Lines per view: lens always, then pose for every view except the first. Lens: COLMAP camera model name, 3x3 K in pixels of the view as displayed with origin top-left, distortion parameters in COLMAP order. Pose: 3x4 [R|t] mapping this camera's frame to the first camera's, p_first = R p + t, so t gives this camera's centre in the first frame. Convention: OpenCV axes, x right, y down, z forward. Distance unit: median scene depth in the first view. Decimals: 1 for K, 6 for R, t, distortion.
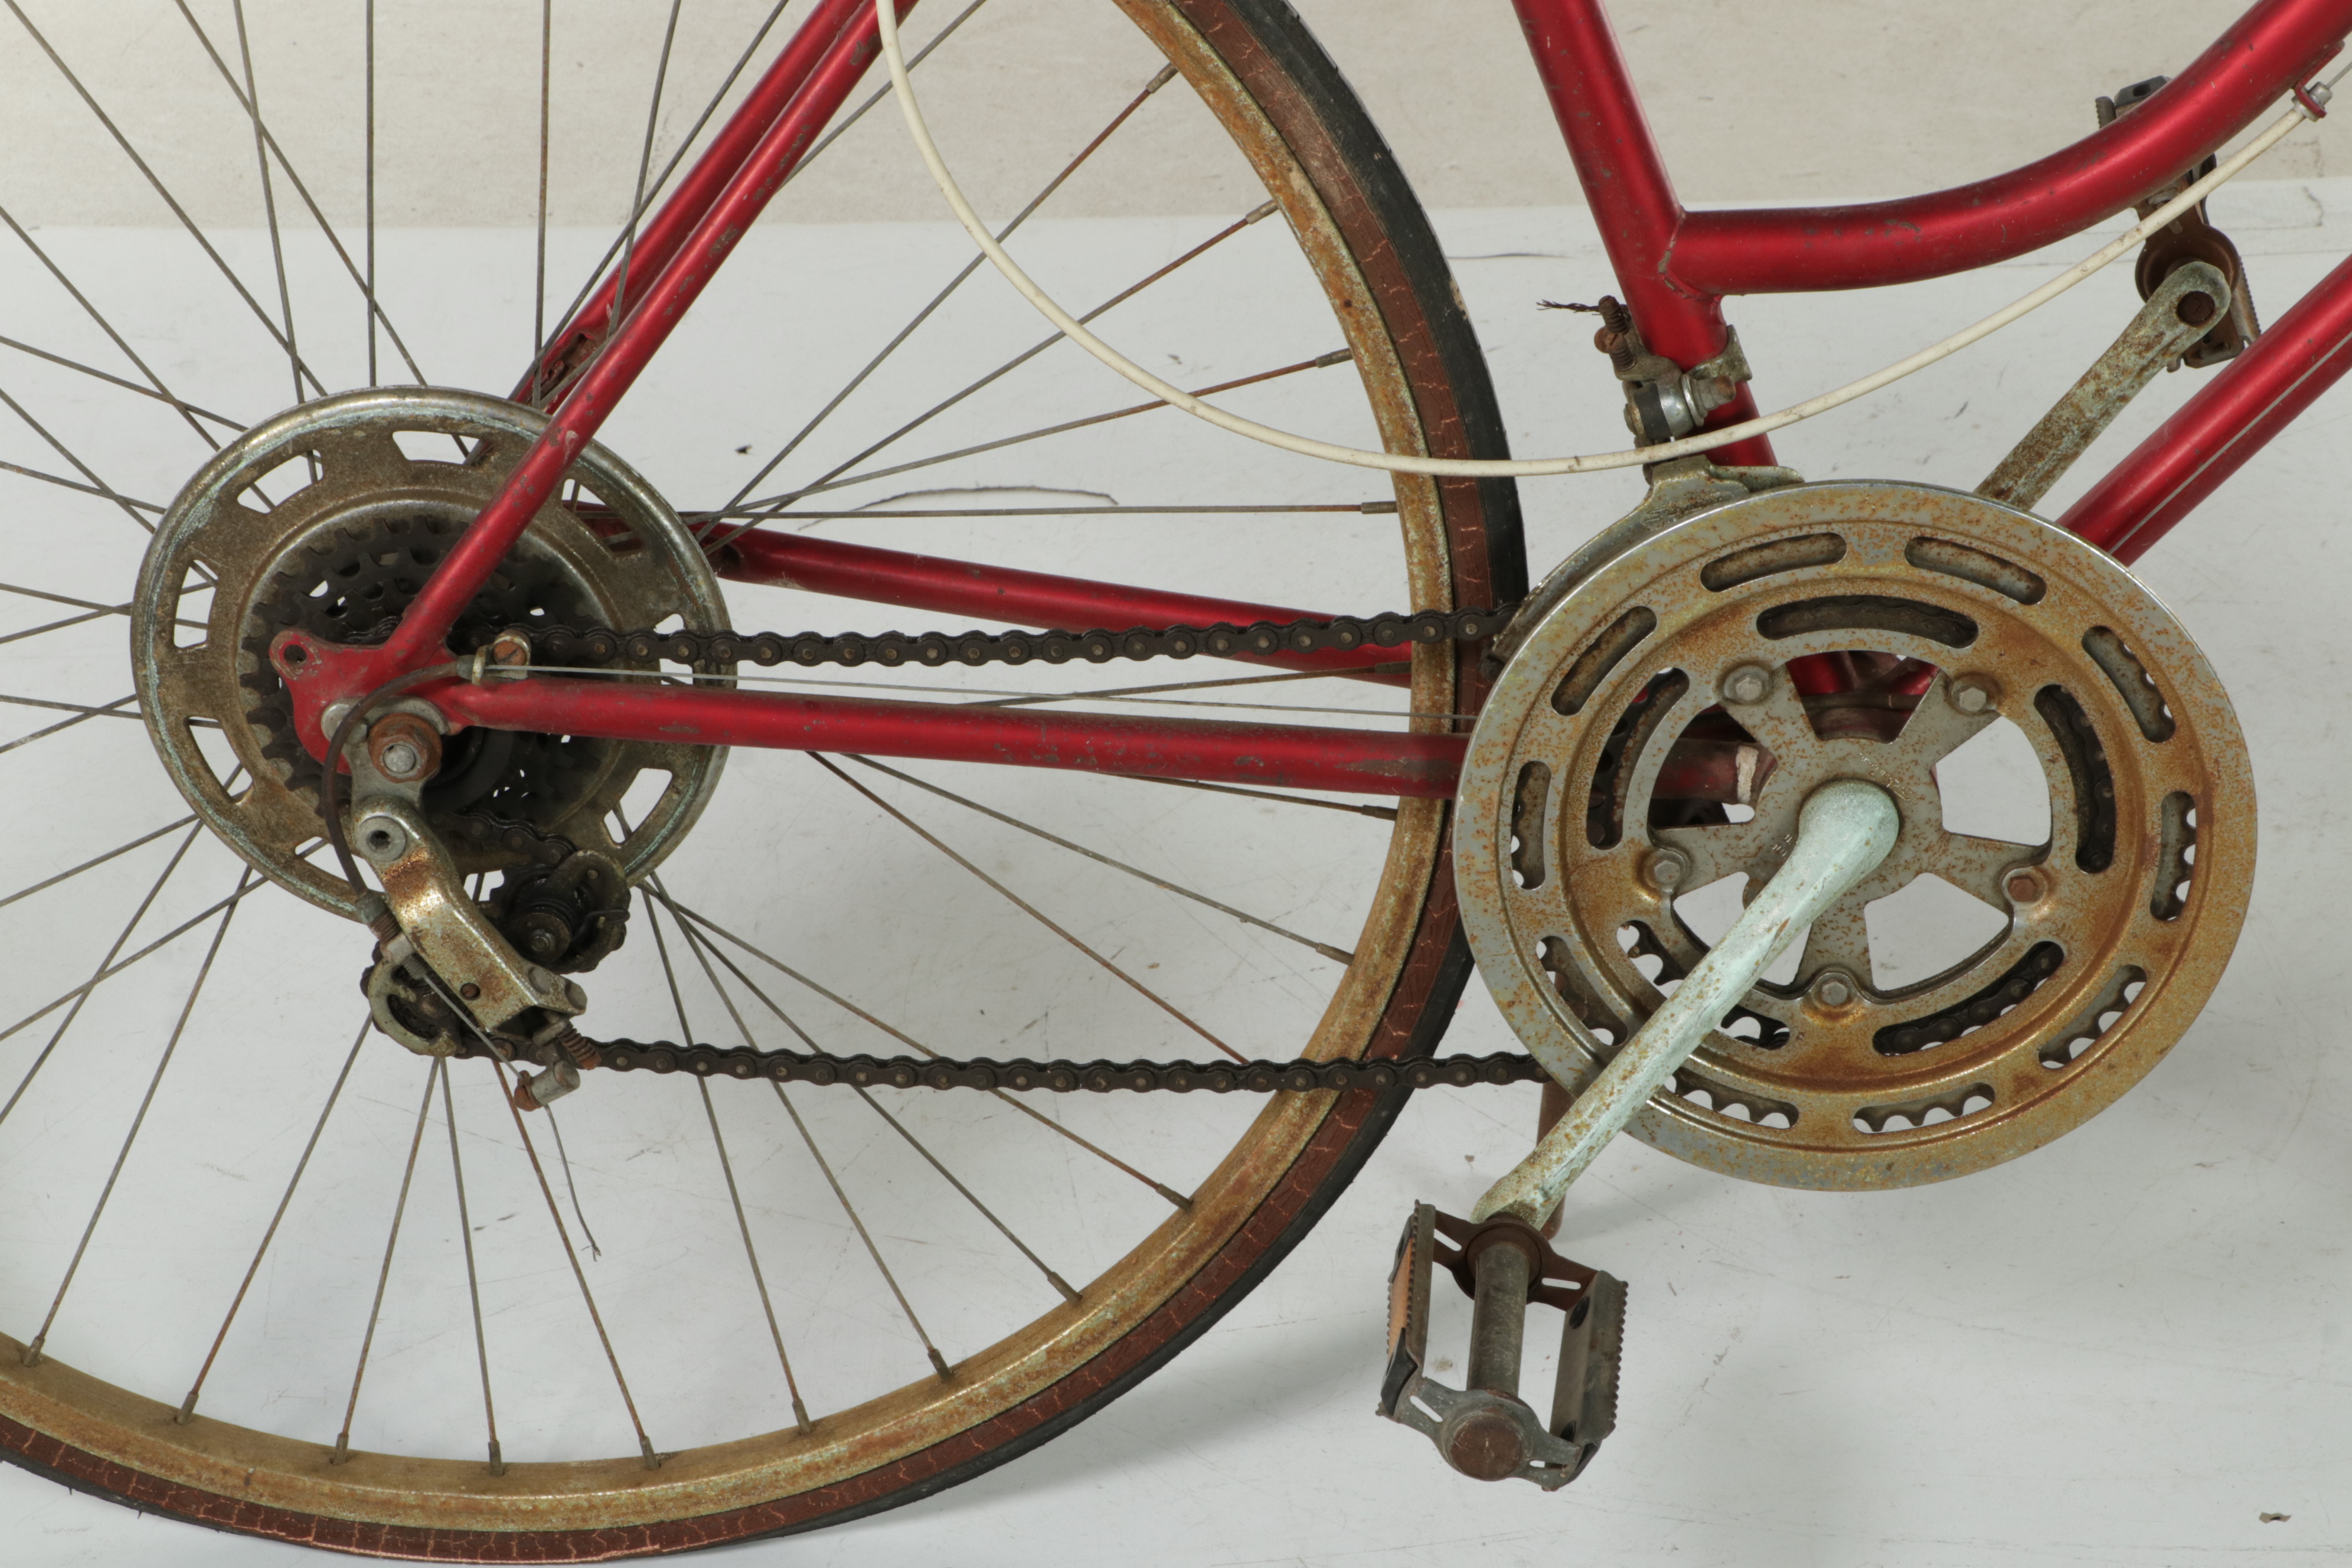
lens RADIAL K [[6394.9, 0, 1175.0], [0, 6394.9, 785.4], [0, 0, 1]] dist [0.483226, 0.000000]
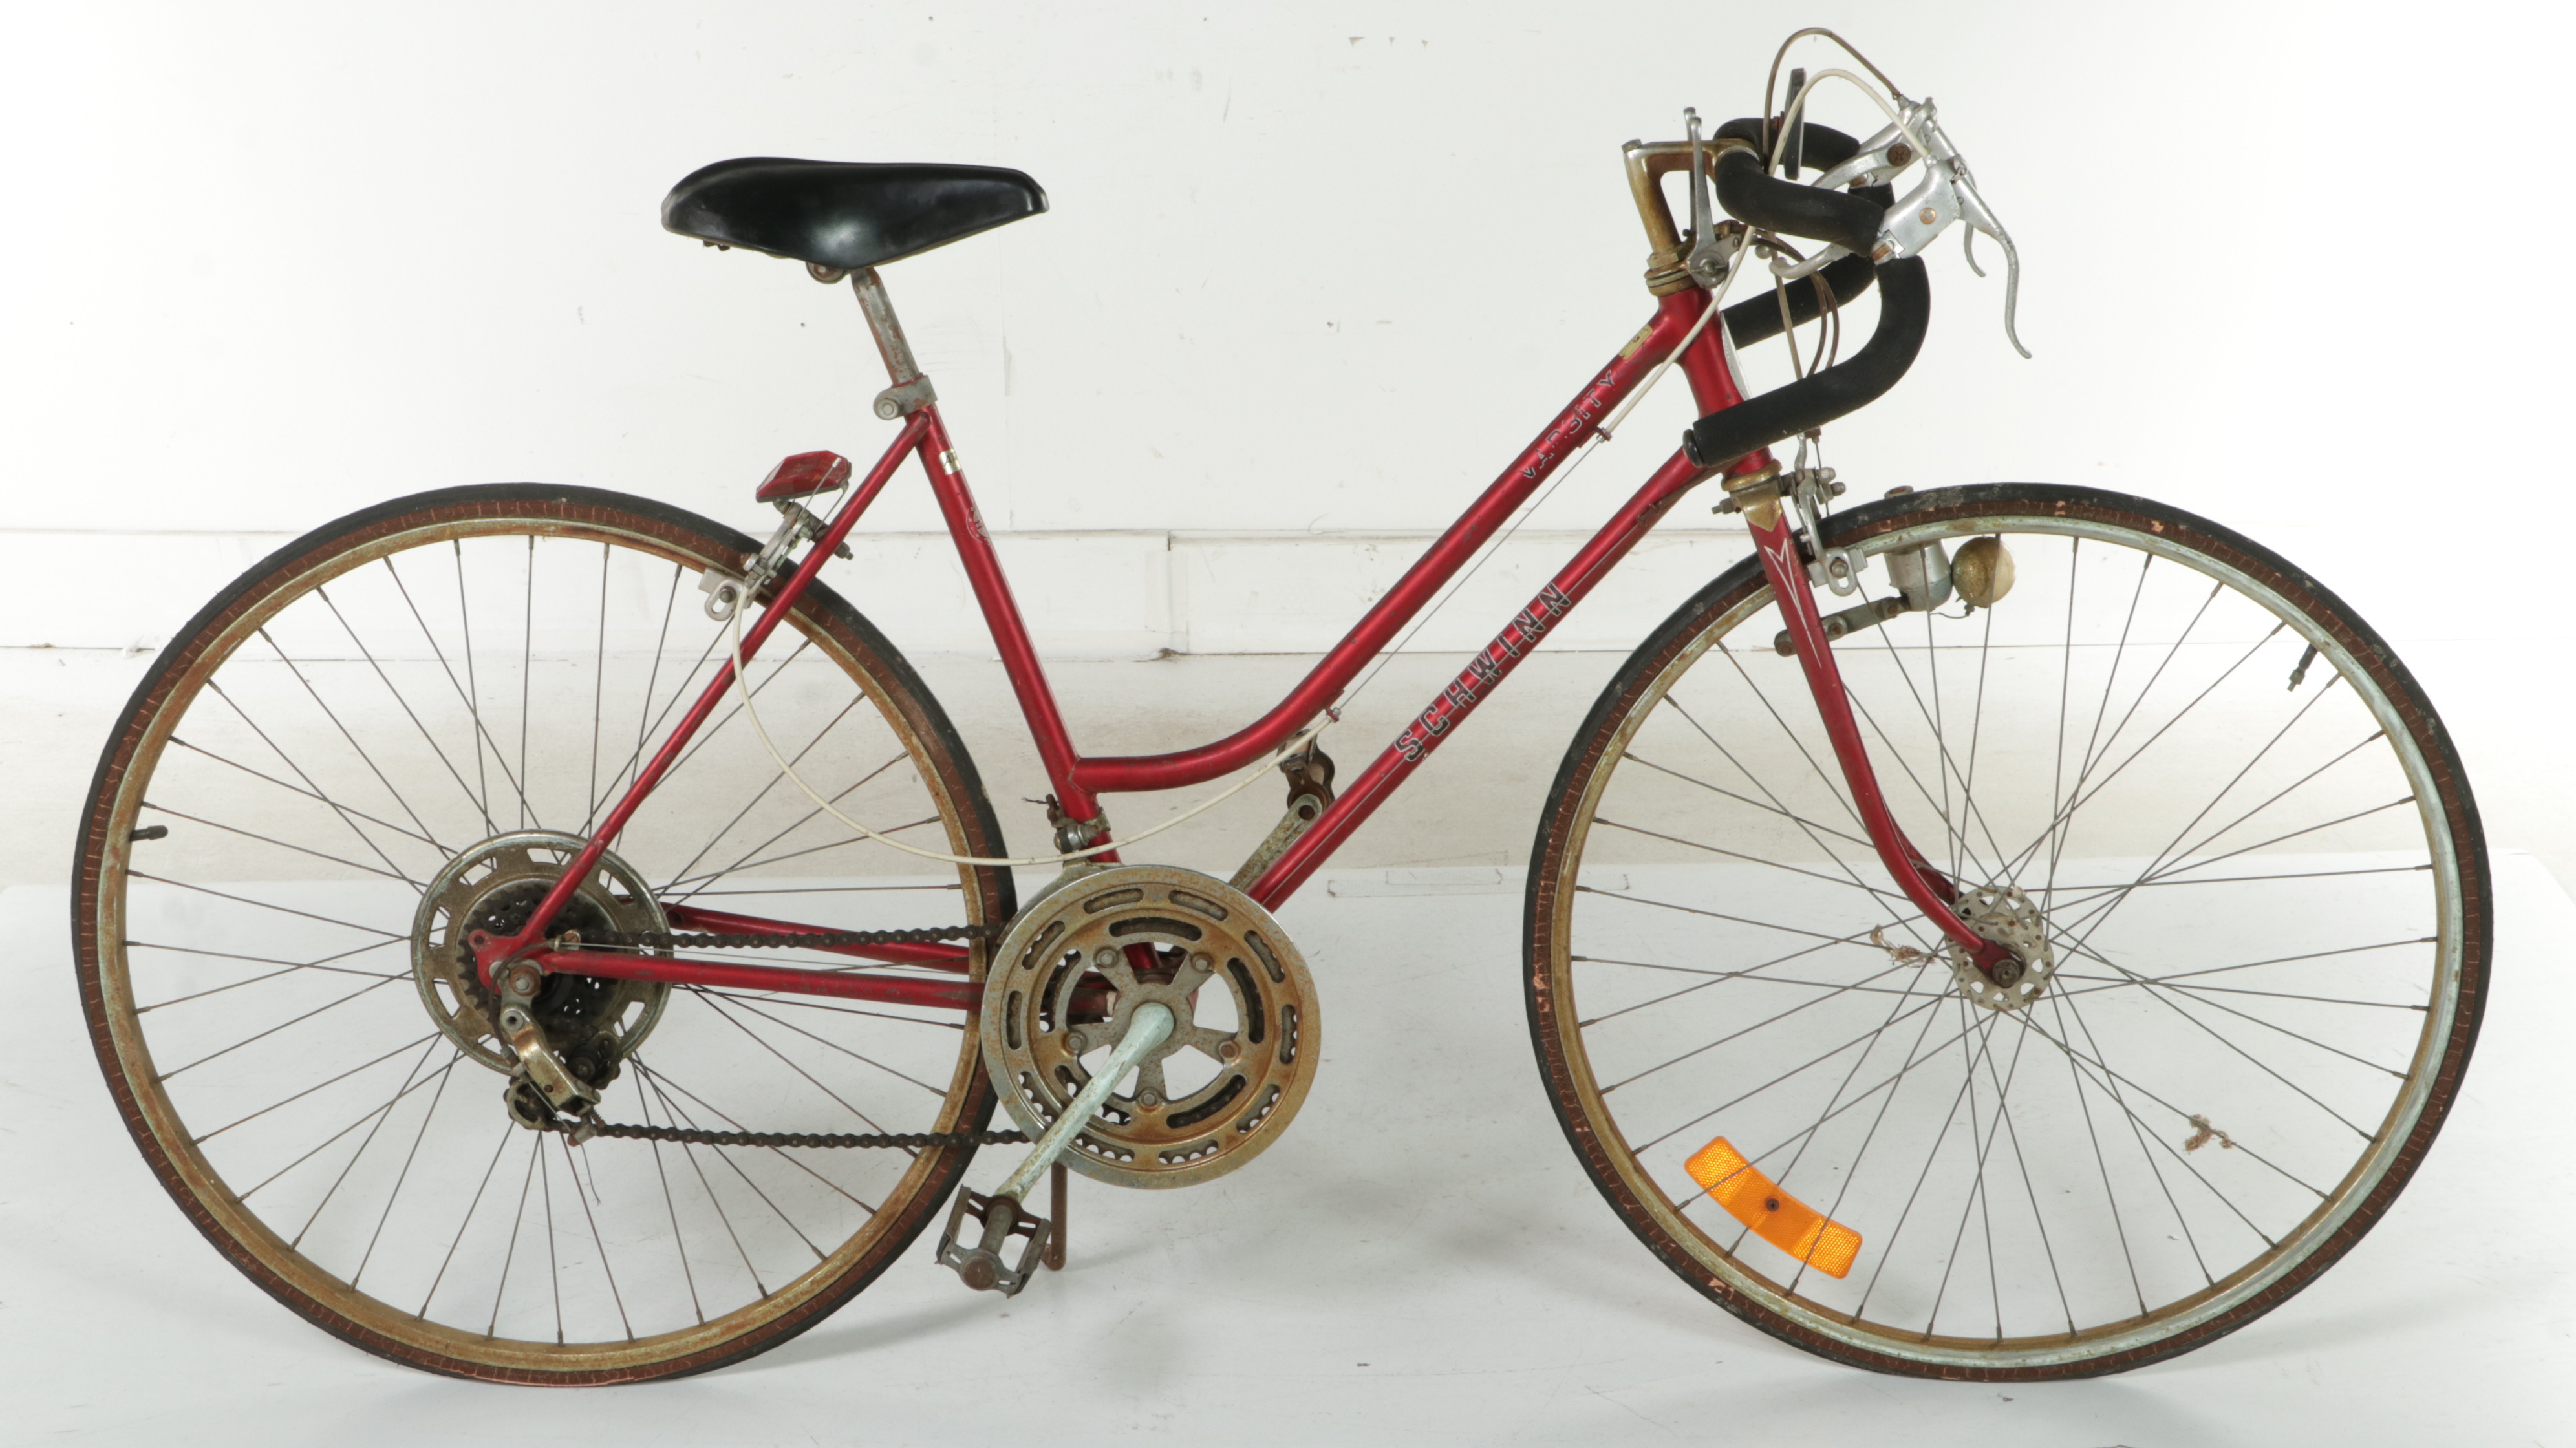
lens RADIAL K [[4398.4, 0, 1292.2], [0, 4398.4, 712.5], [0, 0, 1]] dist [0.316972, 0.000000]
pose [[0.999881, 0.009325, 0.012299, 0.134223], [-0.006594, 0.978557, -0.205869, 0.223963], [-0.013955, 0.205764, 0.978502, -0.583229]]
